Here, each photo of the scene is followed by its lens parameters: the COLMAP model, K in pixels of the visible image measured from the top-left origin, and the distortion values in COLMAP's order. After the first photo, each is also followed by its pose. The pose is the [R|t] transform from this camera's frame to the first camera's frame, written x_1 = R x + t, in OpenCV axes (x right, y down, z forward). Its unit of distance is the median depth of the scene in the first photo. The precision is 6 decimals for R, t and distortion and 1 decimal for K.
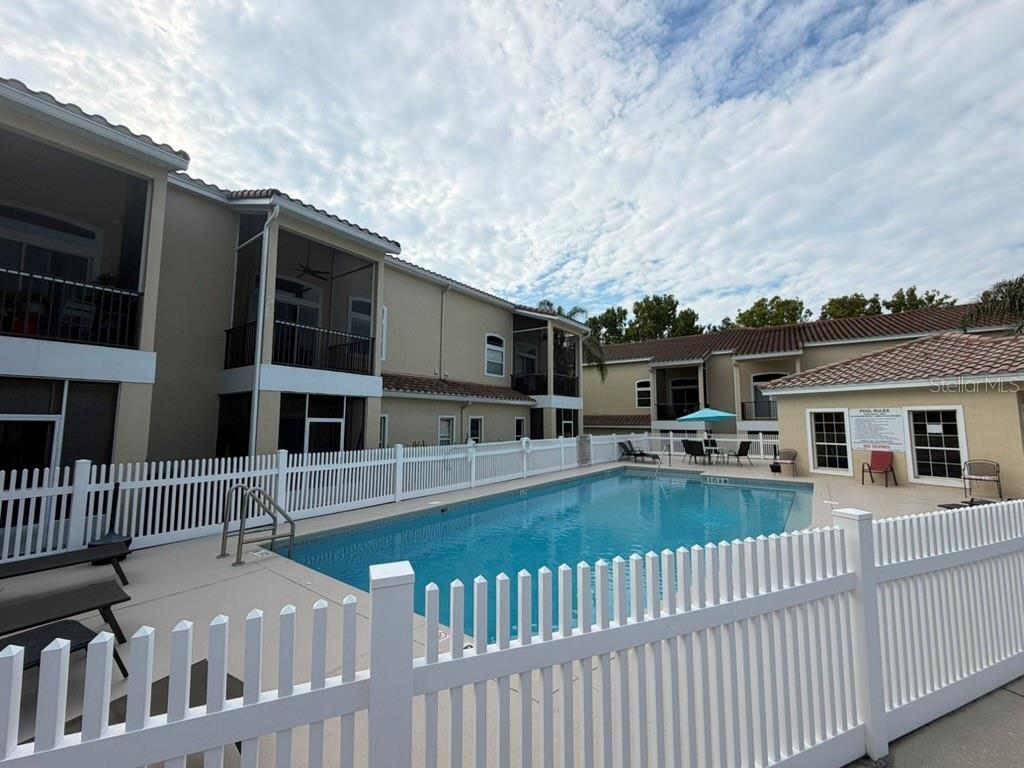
lens RADIAL K [[415.6, 0, 506.3], [0, 415.6, 384.3], [0, 0, 1]] dist [-0.007241, 0.001804]
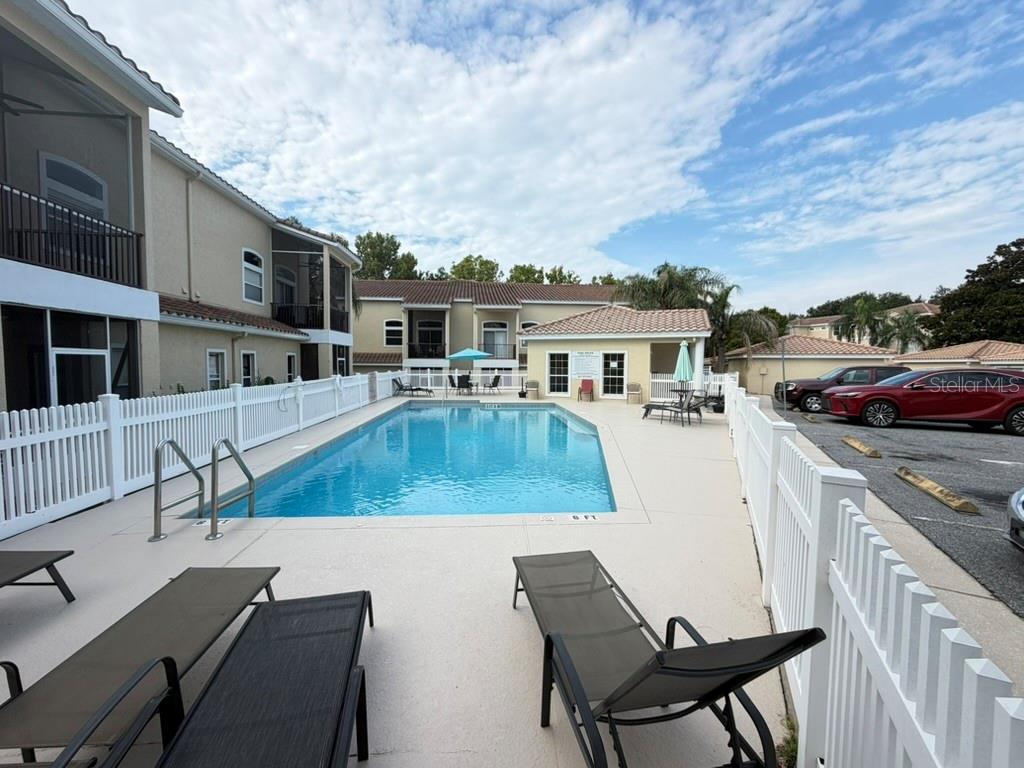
lens RADIAL K [[415.6, 0, 509.3], [0, 415.6, 384.8], [0, 0, 1]] dist [-0.007241, 0.001804]
pose [[0.745058, -0.032896, 0.666188, -0.155730], [-0.065616, 0.990324, 0.122286, 0.005847], [-0.663765, -0.134823, 0.735690, 0.027877]]
